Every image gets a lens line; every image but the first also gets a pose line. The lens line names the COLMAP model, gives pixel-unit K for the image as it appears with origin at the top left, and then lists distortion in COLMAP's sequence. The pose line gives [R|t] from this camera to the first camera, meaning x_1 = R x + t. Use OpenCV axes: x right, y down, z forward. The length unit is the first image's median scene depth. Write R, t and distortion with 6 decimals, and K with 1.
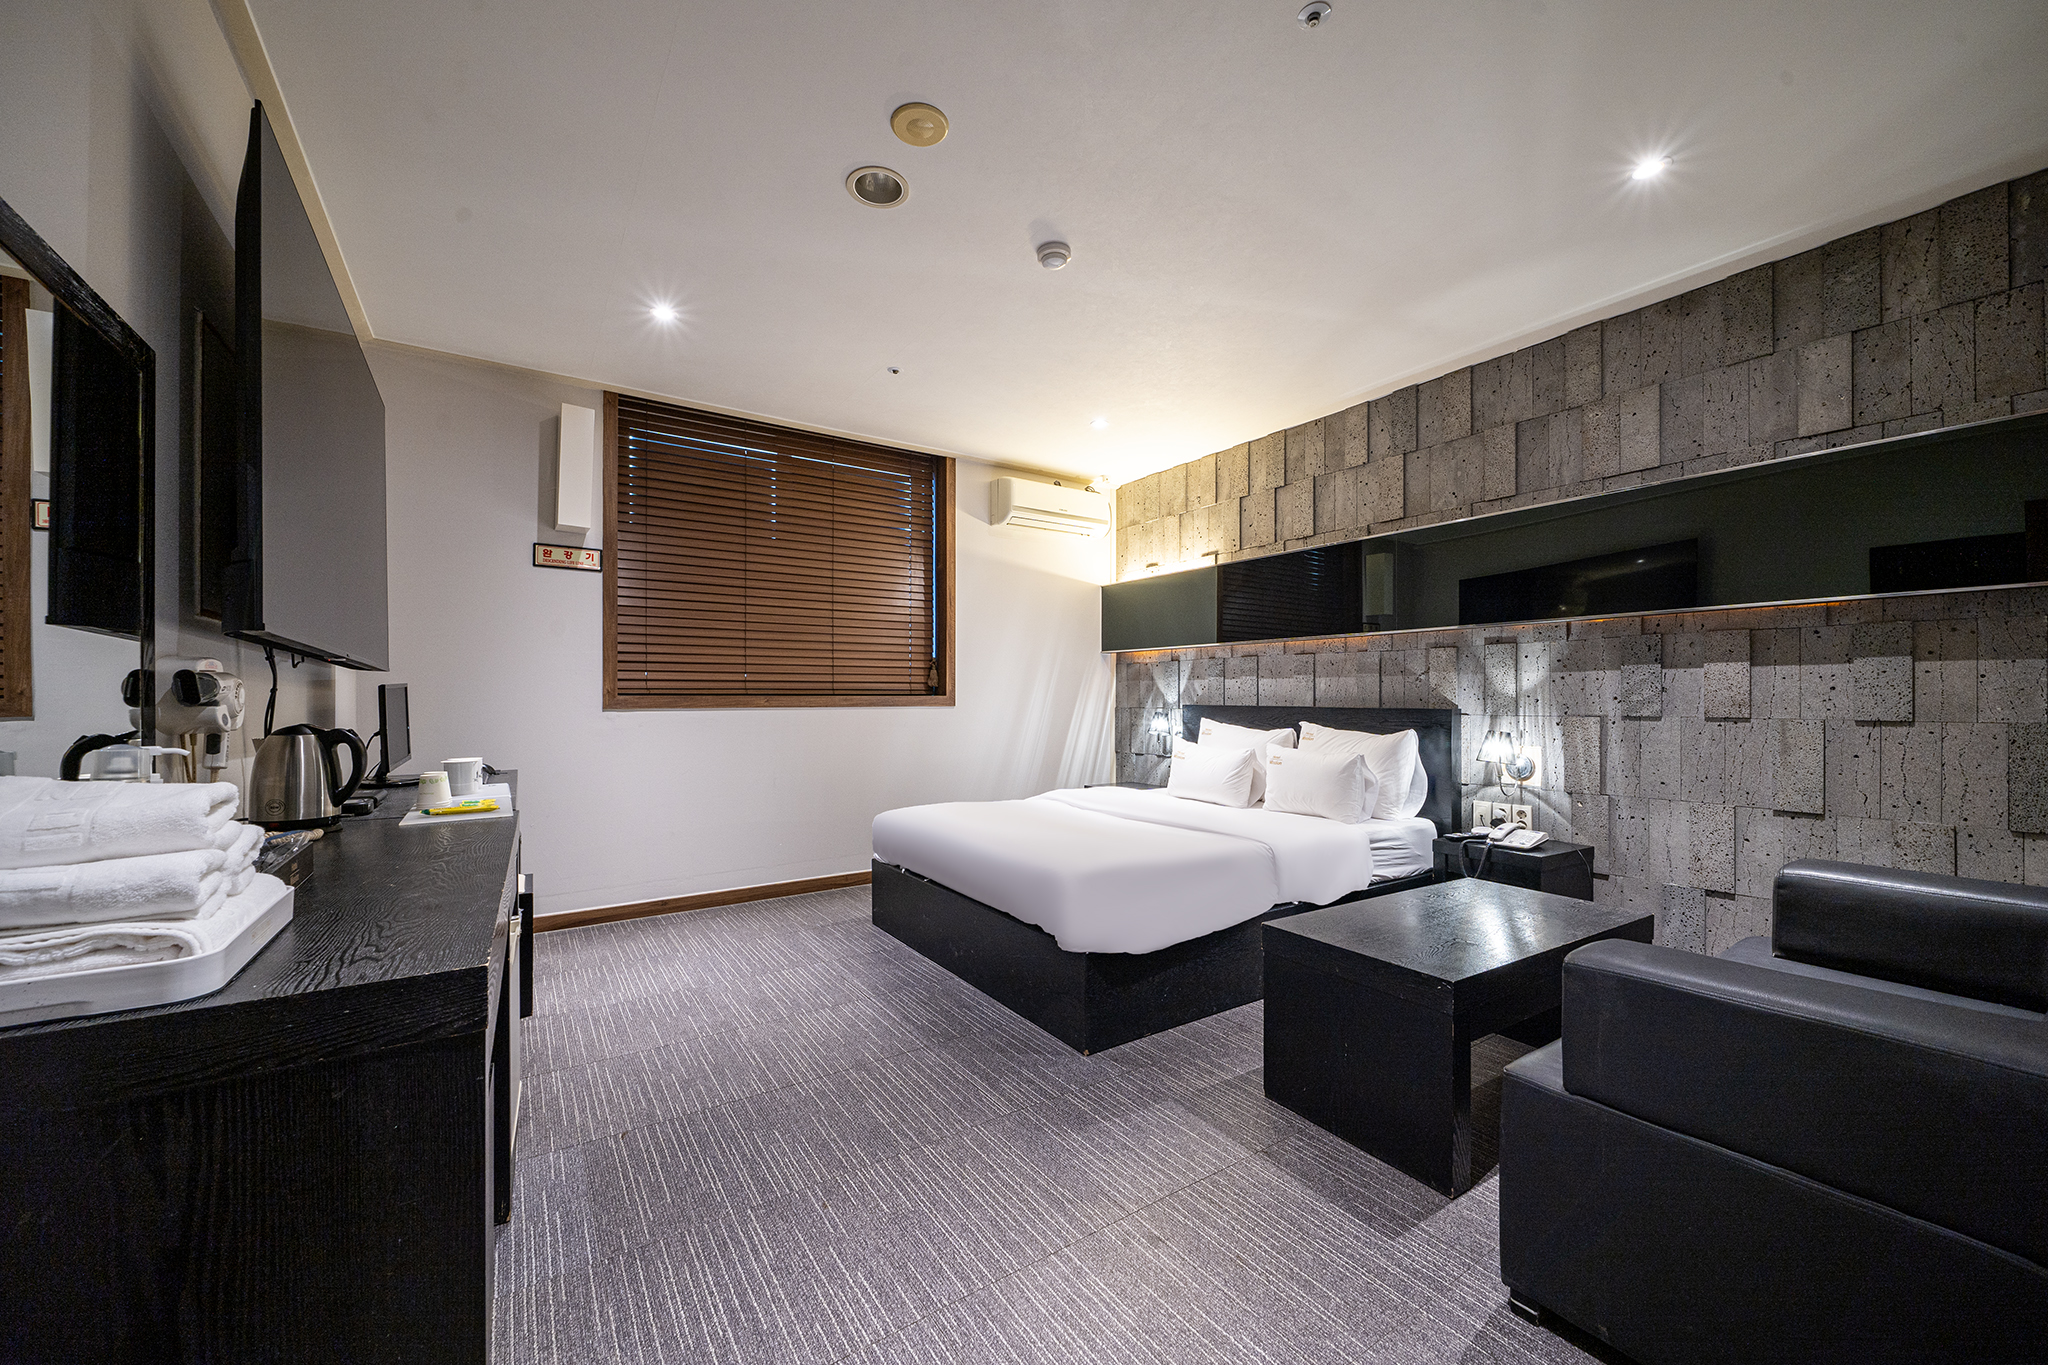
lens RADIAL K [[775.2, 0, 1032.9], [0, 775.2, 694.5], [0, 0, 1]] dist [-0.000487, -0.000072]
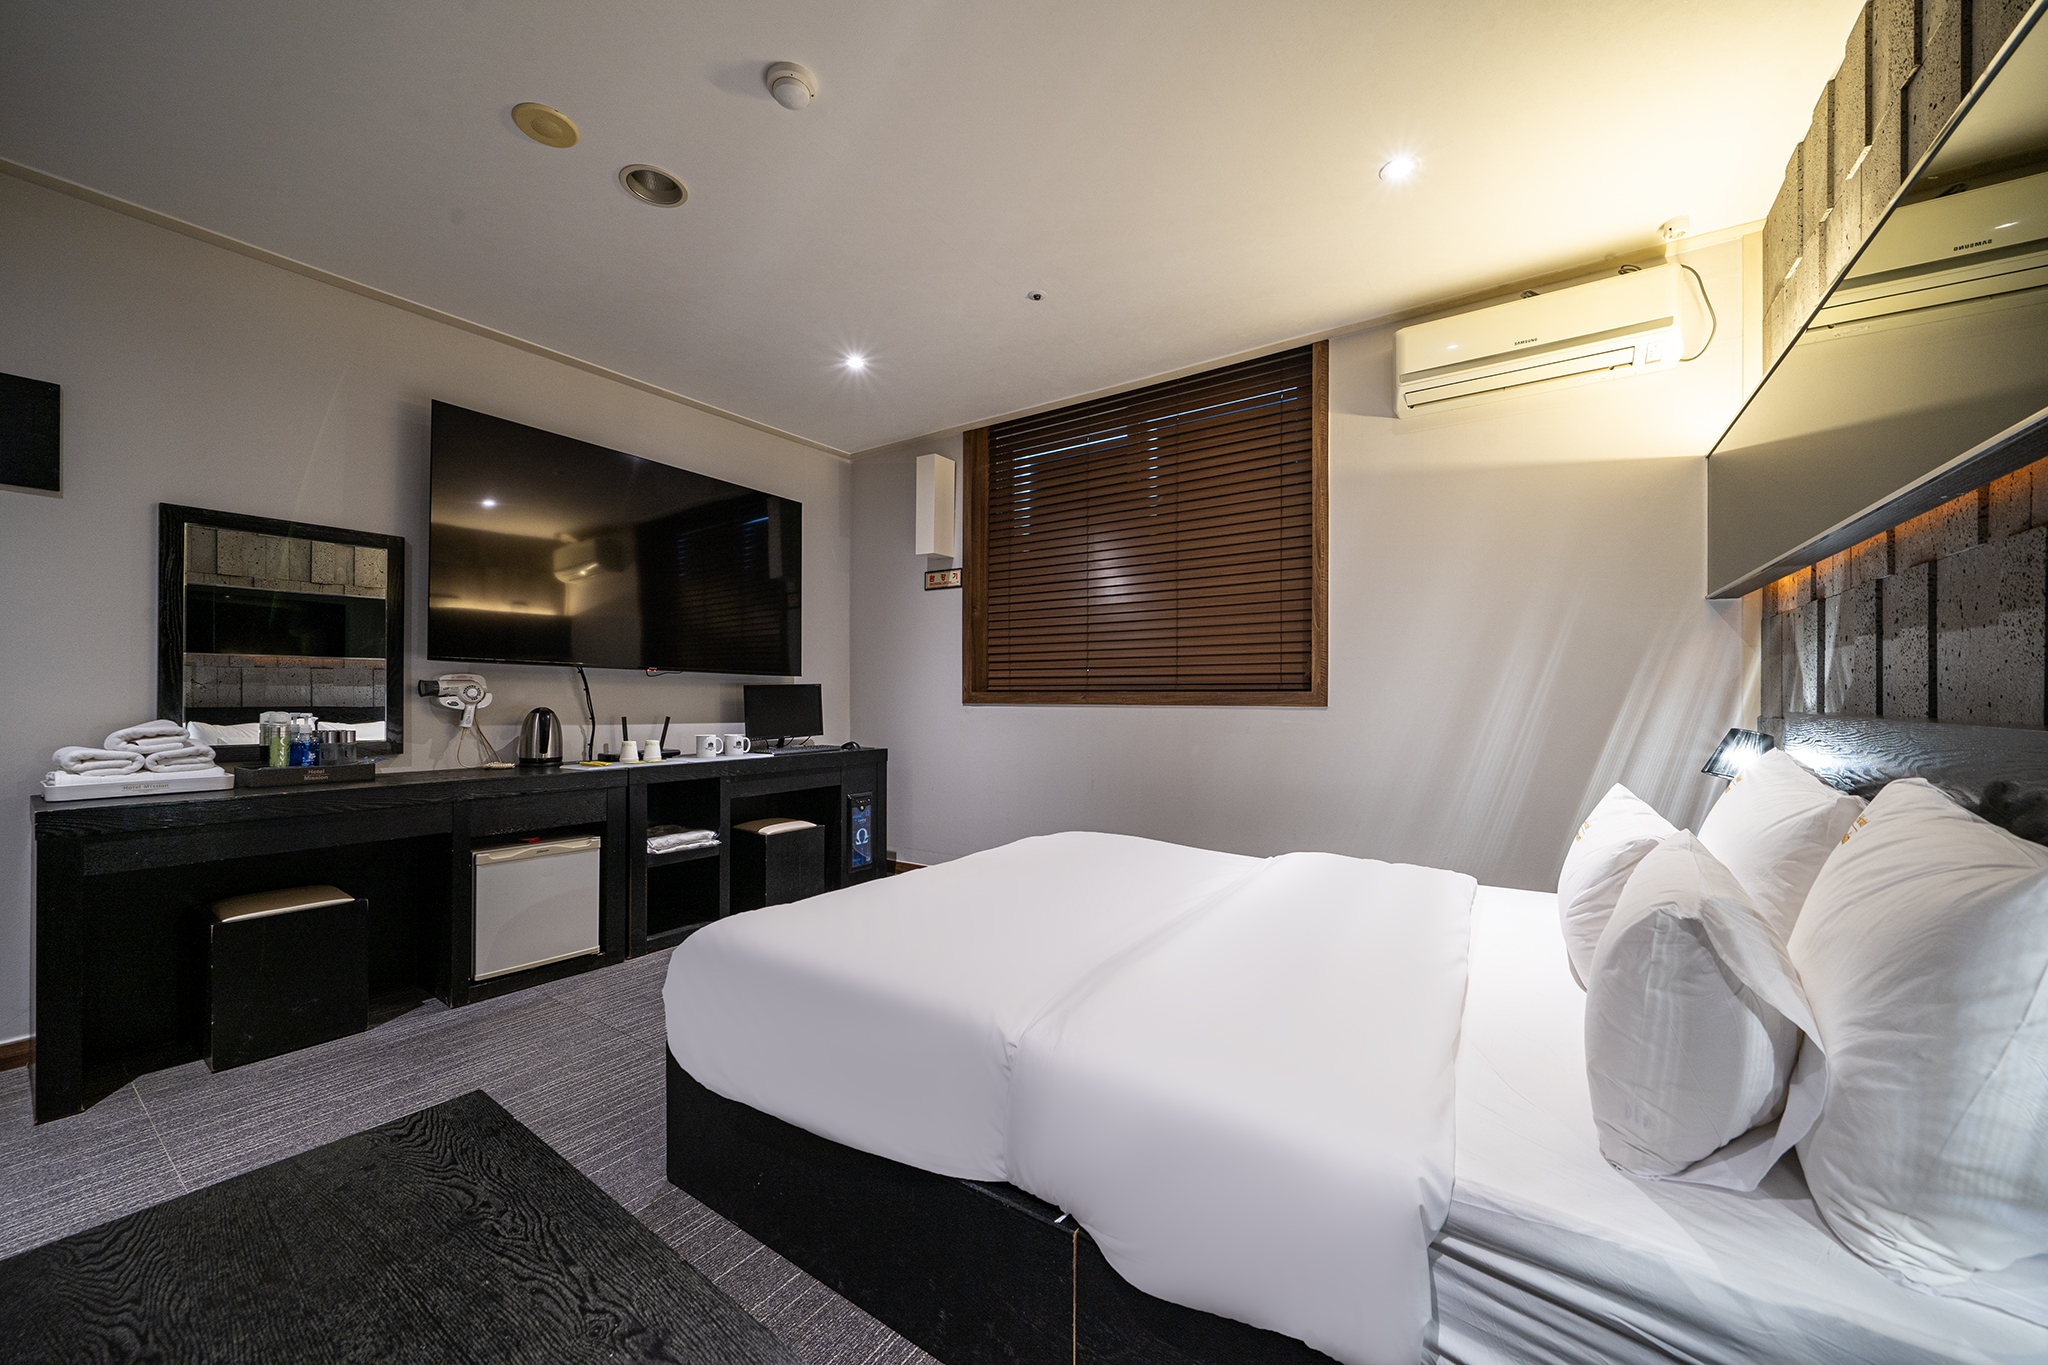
lens RADIAL K [[759.0, 0, 1029.2], [0, 759.0, 693.5], [0, 0, 1]] dist [0.000022, 0.000001]
pose [[0.358995, -0.001567, -0.933338, 0.576925], [0.001892, 0.999998, -0.000951, 0.005038], [0.933338, -0.001425, 0.358997, 0.709105]]
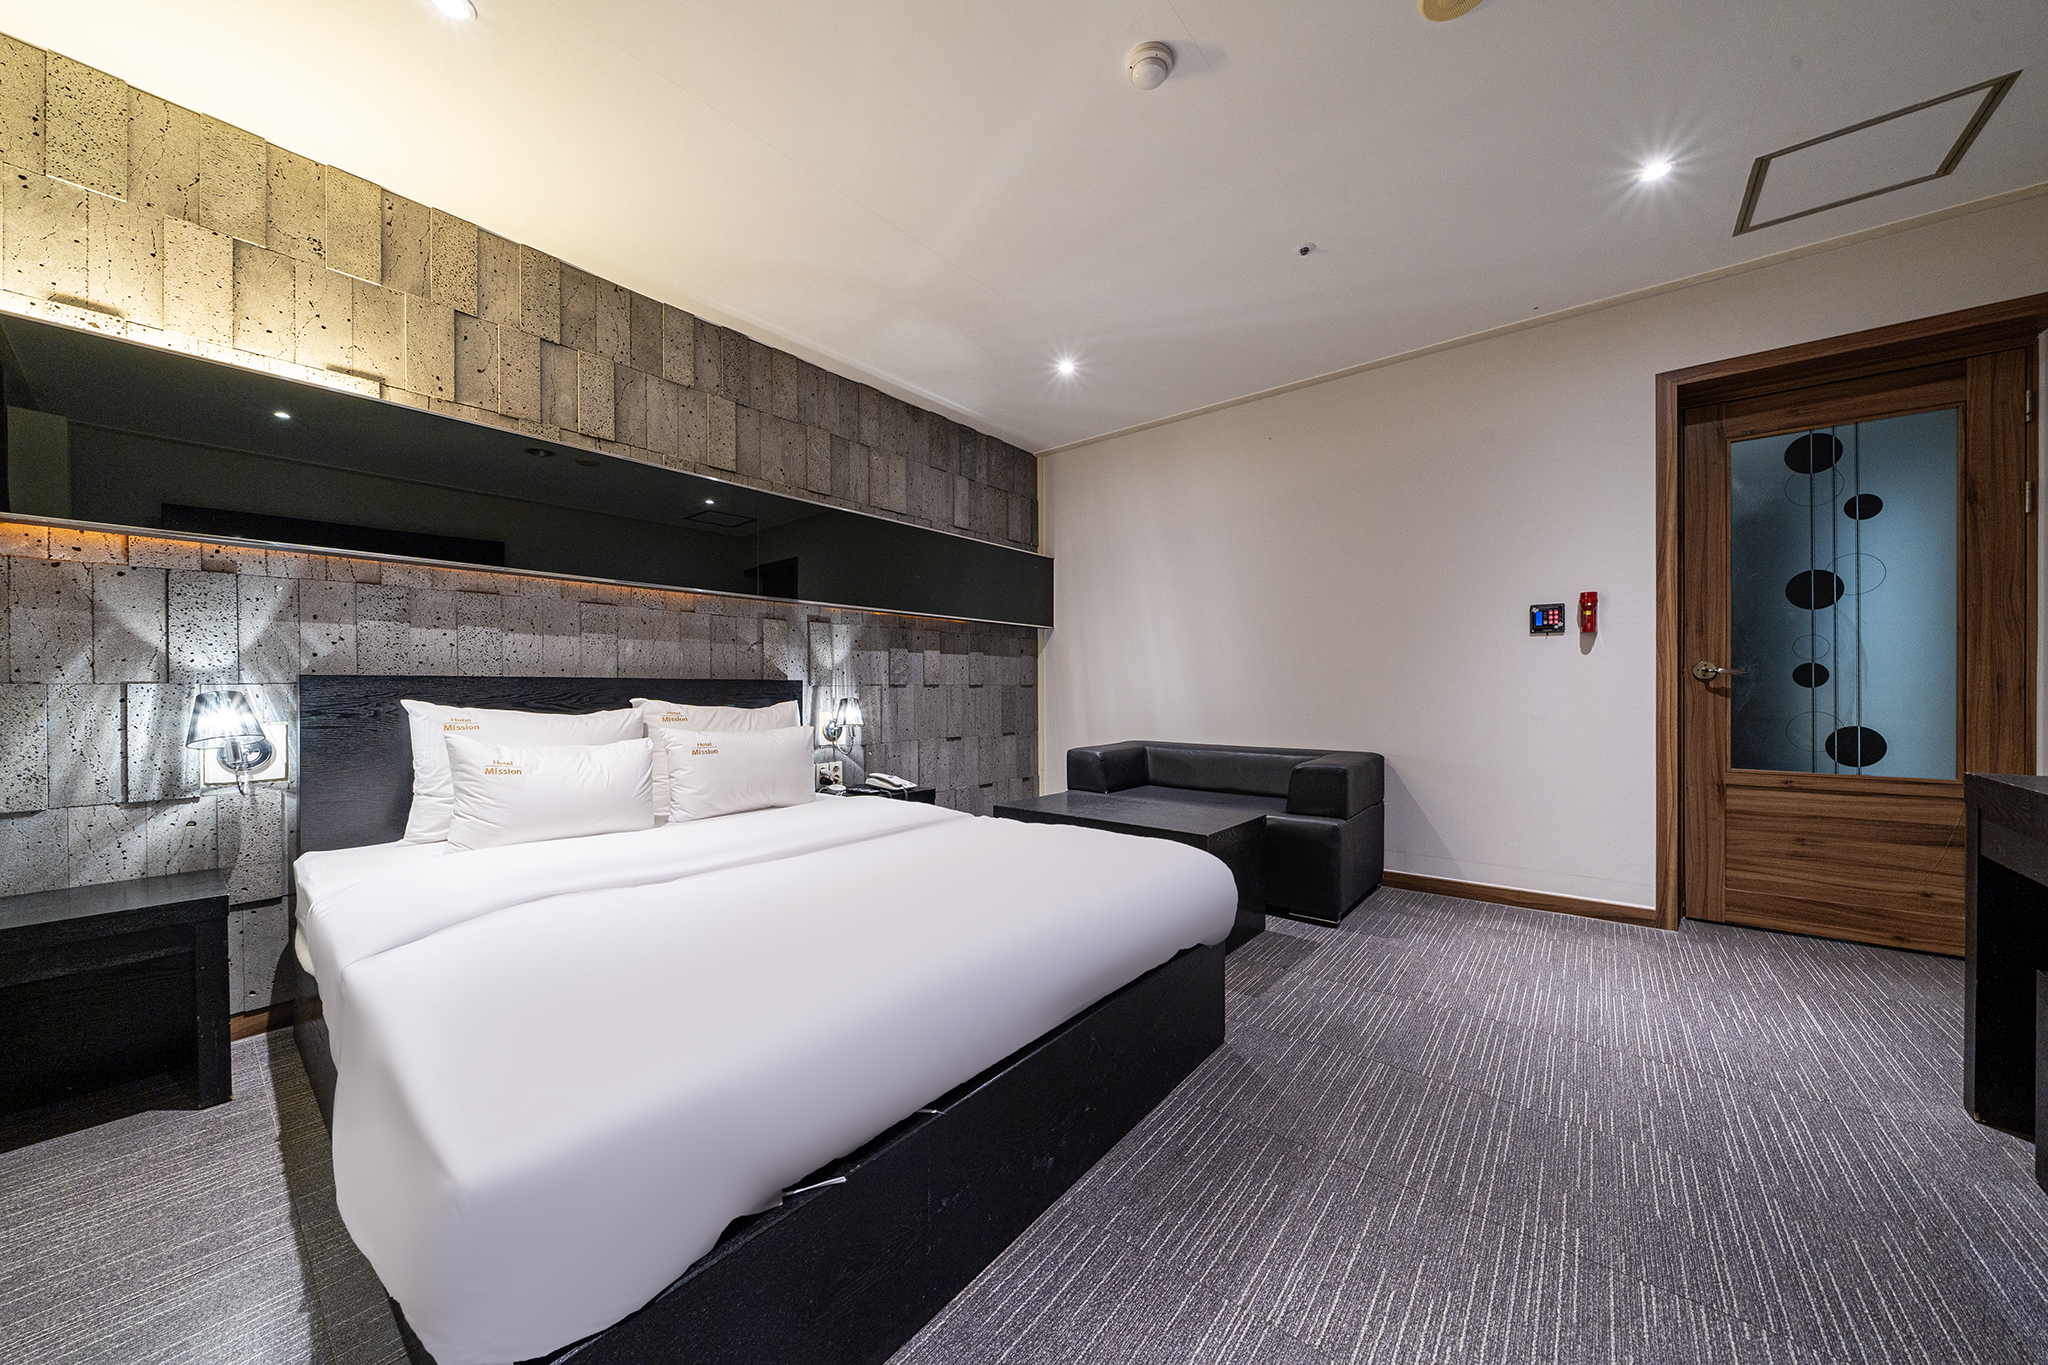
lens RADIAL K [[704.3, 0, 1013.7], [0, 704.3, 690.6], [0, 0, 1]] dist [-0.005339, 0.000102]
pose [[-0.276790, -0.001811, 0.960929, -0.443766], [0.001299, 0.999997, 0.002259, 0.030955], [-0.960930, 0.001874, -0.276786, 0.981108]]
